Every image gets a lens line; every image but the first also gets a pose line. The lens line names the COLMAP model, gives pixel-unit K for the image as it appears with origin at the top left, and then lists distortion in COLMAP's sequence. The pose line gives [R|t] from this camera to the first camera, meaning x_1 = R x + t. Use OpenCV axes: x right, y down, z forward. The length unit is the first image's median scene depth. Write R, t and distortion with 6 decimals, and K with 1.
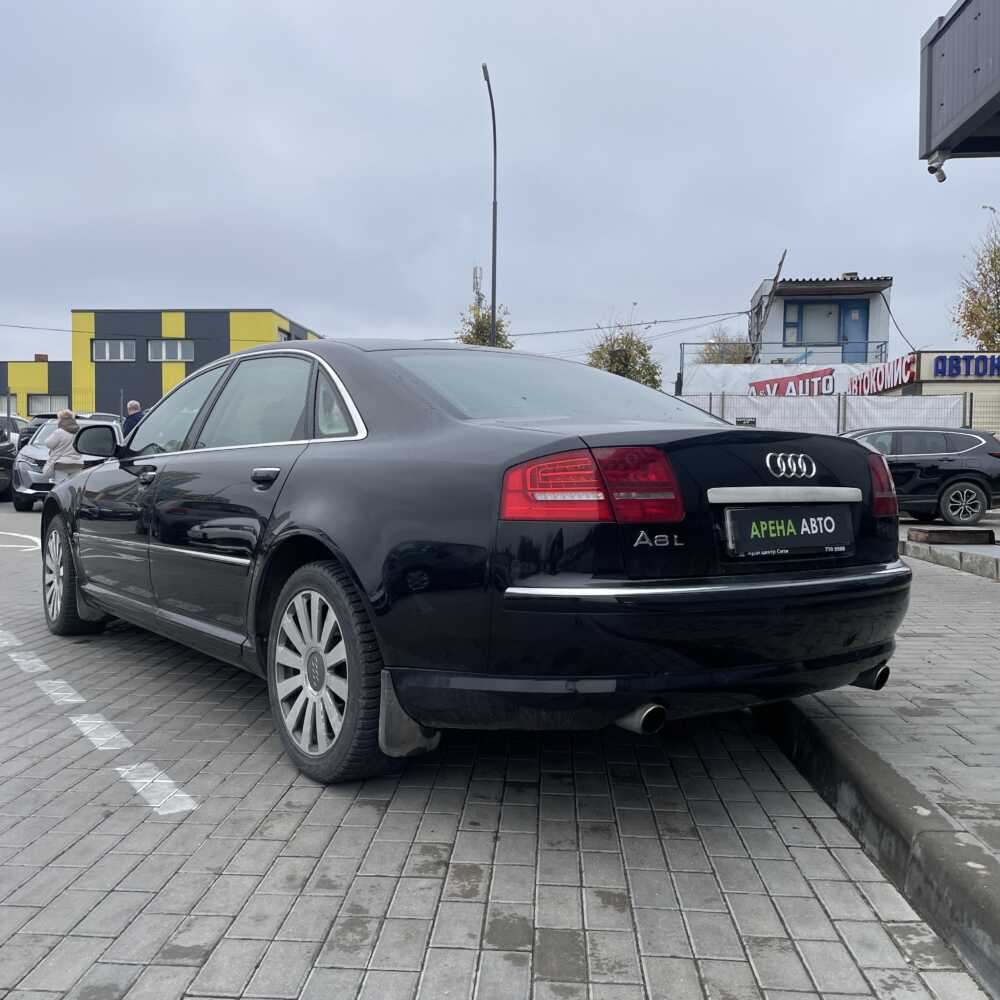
lens RADIAL K [[990.8, 0, 500.0], [0, 990.8, 500.0], [0, 0, 1]] dist [0.090892, -0.116433]
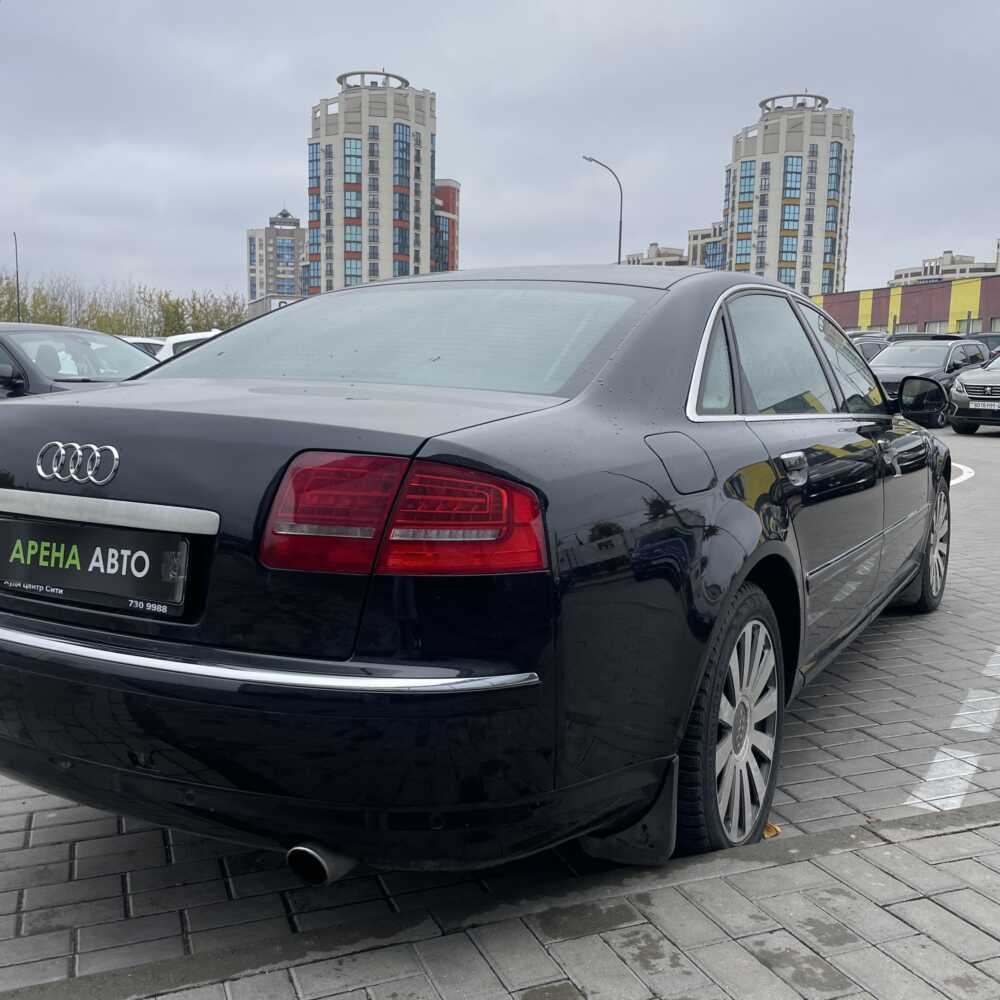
lens RADIAL K [[1060.6, 0, 500.0], [0, 1060.6, 500.0], [0, 0, 1]] dist [0.096915, -0.152700]
pose [[0.413764, 0.103762, -0.904451, 1.024977], [-0.036052, 0.994572, 0.097608, -0.087212], [0.909670, -0.007779, 0.415259, 0.950432]]
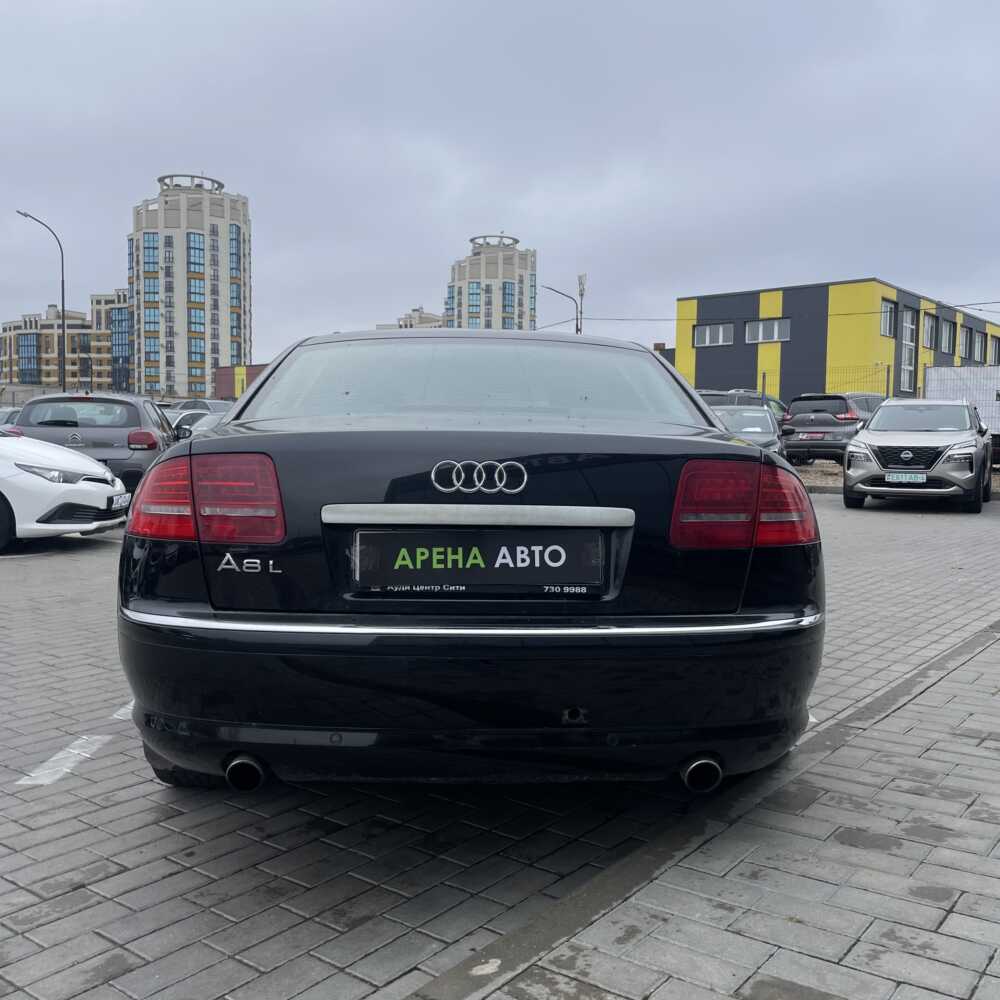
lens RADIAL K [[1022.1, 0, 510.8], [0, 1022.1, 499.5], [0, 0, 1]] dist [0.101595, -0.156367]
pose [[0.828995, 0.028605, -0.558524, 0.742101], [-0.019264, 0.999559, 0.022599, -0.034886], [0.558924, -0.007975, 0.829181, 0.359635]]
